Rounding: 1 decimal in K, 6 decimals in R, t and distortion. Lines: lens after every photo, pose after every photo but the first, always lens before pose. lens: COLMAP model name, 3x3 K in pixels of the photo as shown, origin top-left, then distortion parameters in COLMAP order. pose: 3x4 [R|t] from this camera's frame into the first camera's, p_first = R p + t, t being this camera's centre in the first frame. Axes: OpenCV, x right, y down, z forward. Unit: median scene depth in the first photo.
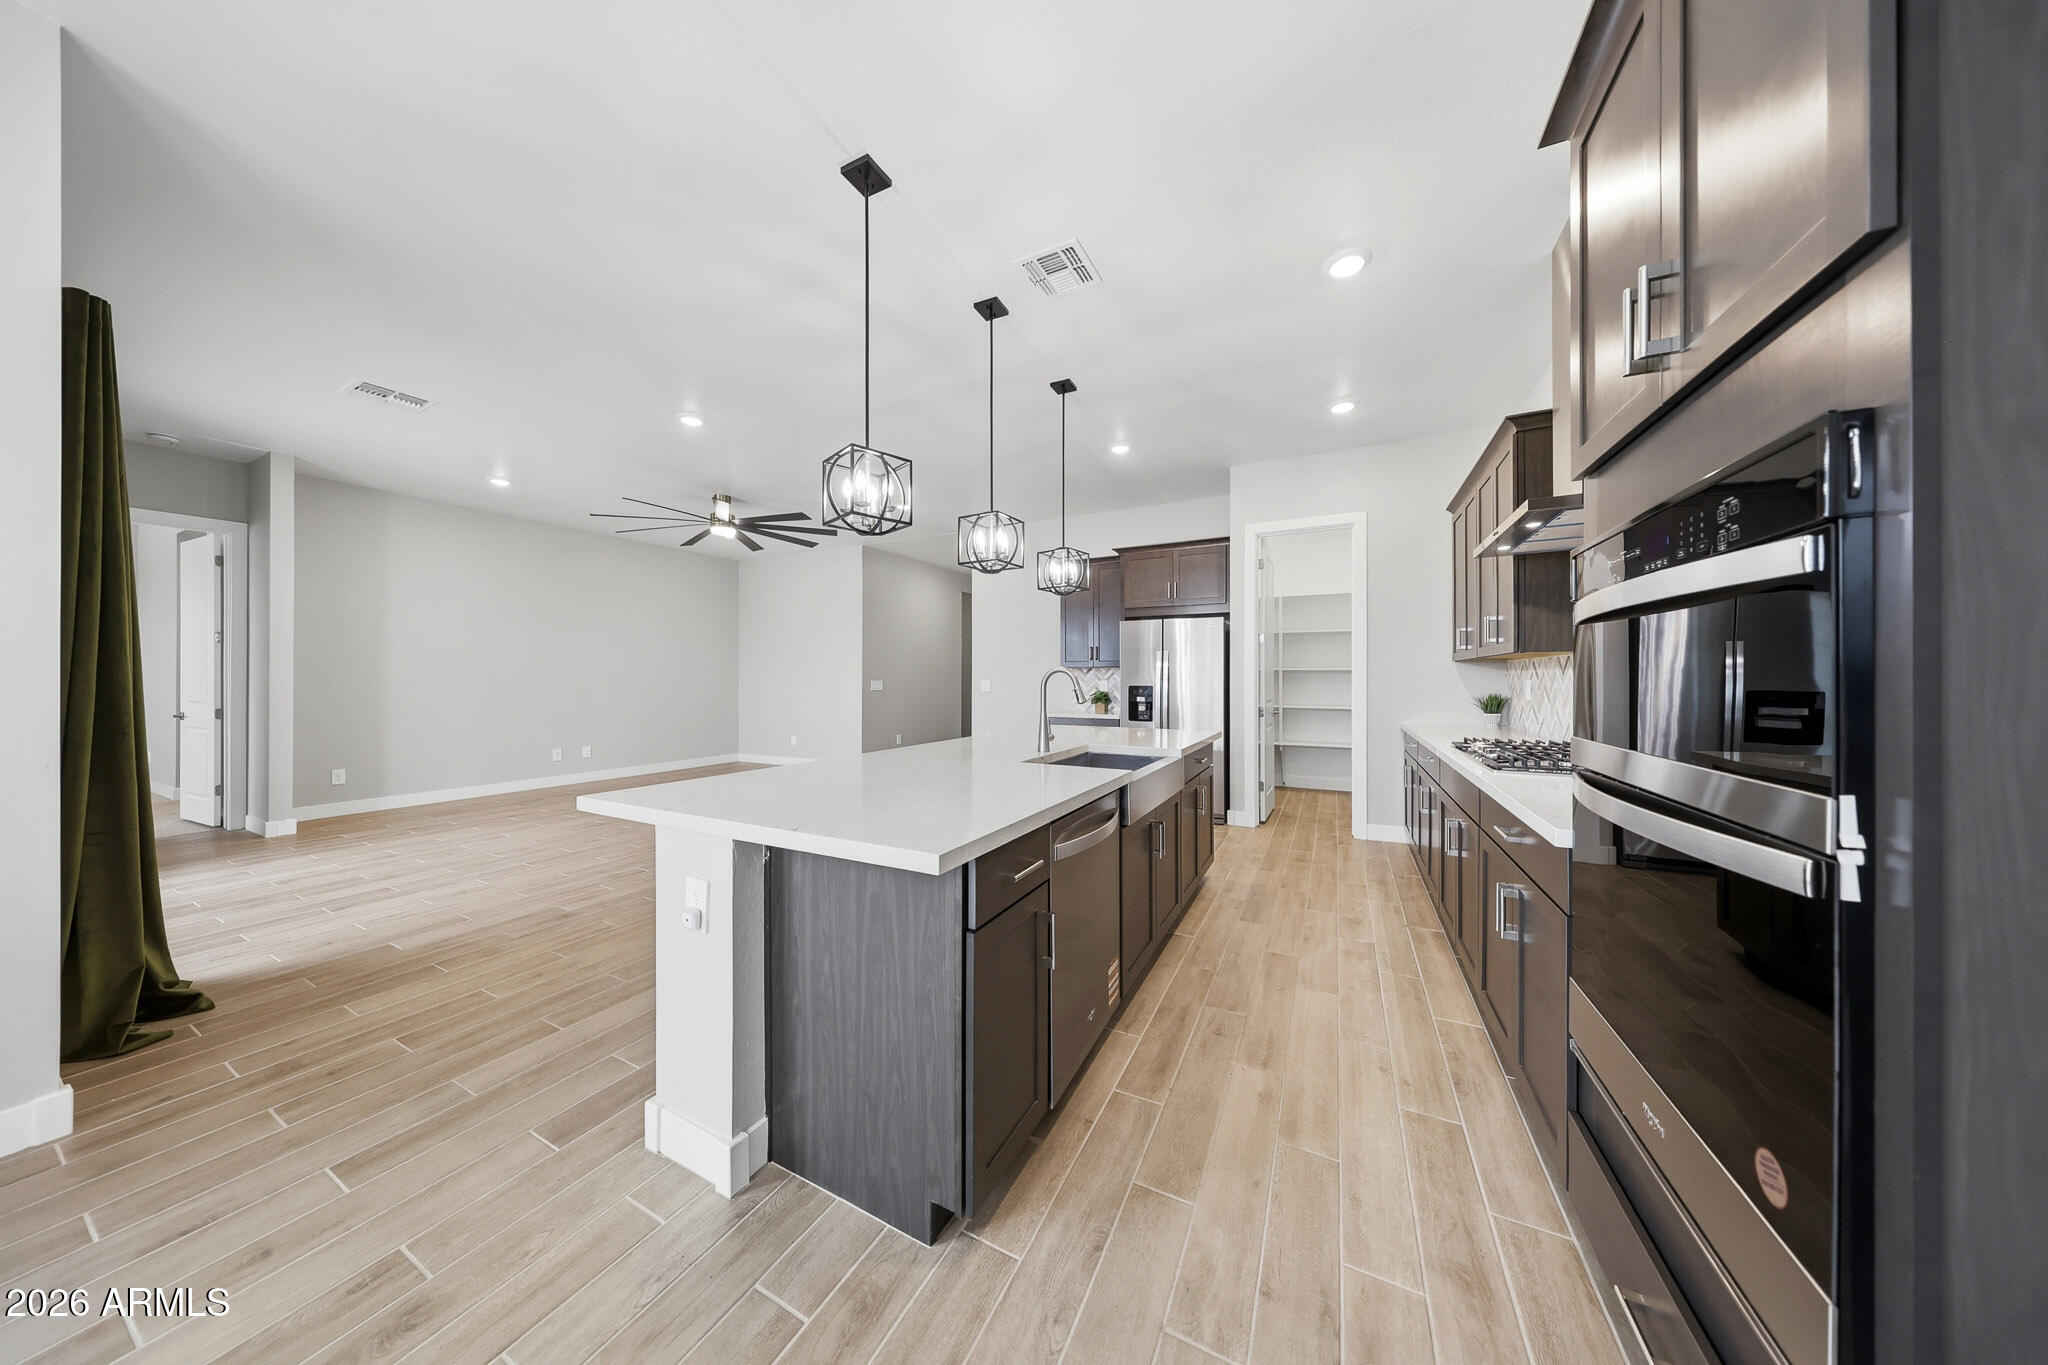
lens RADIAL K [[613.1, 0, 1009.0], [0, 613.1, 682.7], [0, 0, 1]] dist [-0.000328, -0.000145]
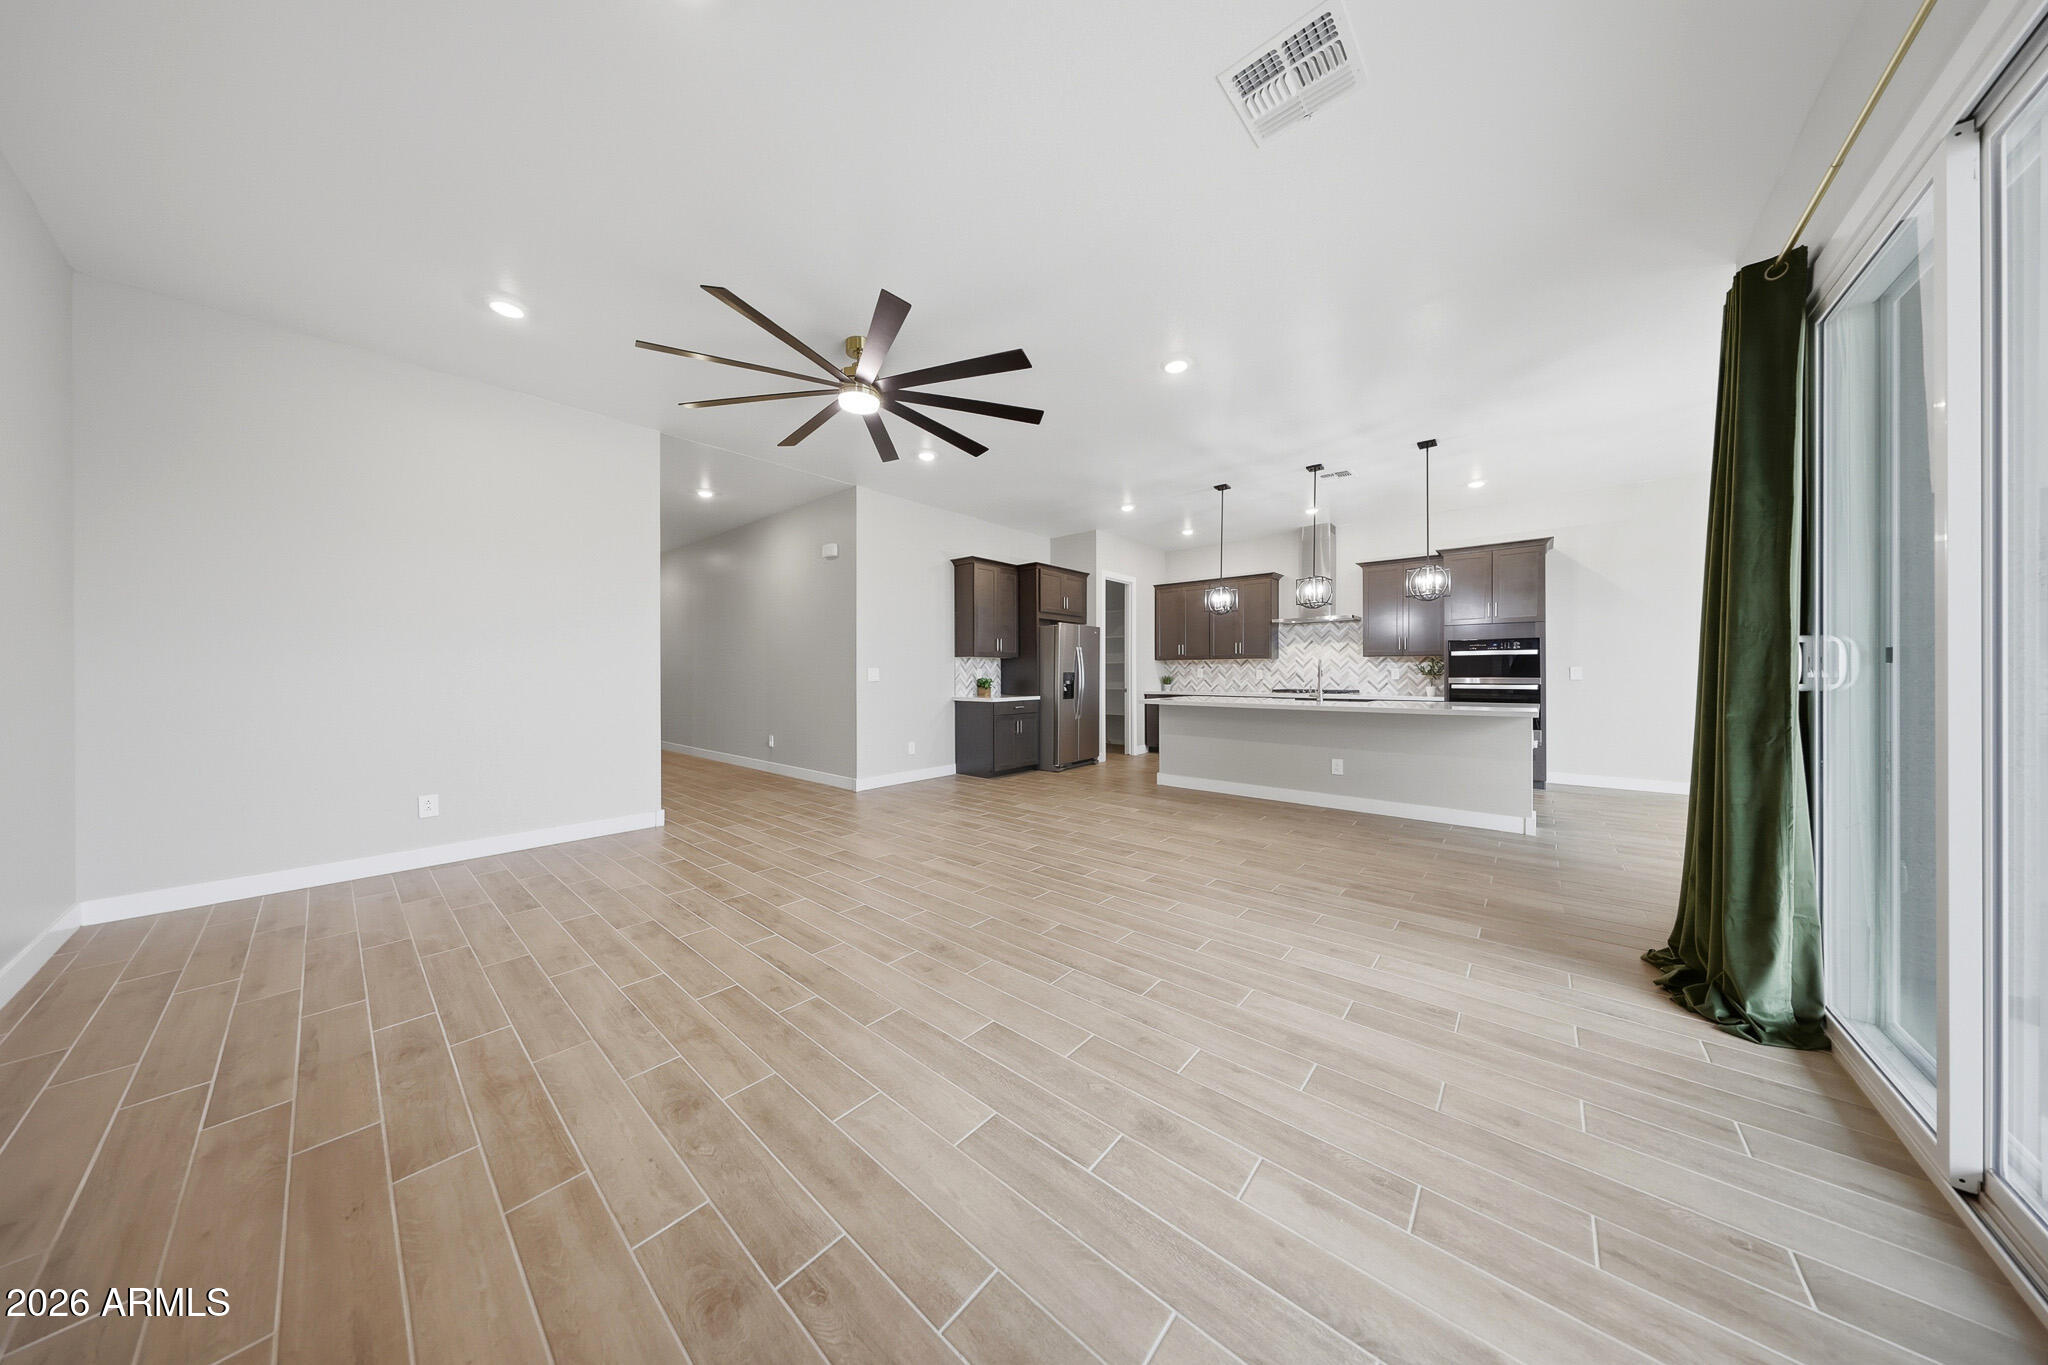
lens RADIAL K [[613.1, 0, 1029.6], [0, 613.1, 677.3], [0, 0, 1]] dist [-0.000328, -0.000145]
pose [[0.207558, -0.009237, 0.978179, -1.159714], [0.002932, 0.999957, 0.008821, 0.003404], [-0.978218, 0.001037, 0.207576, 0.825507]]
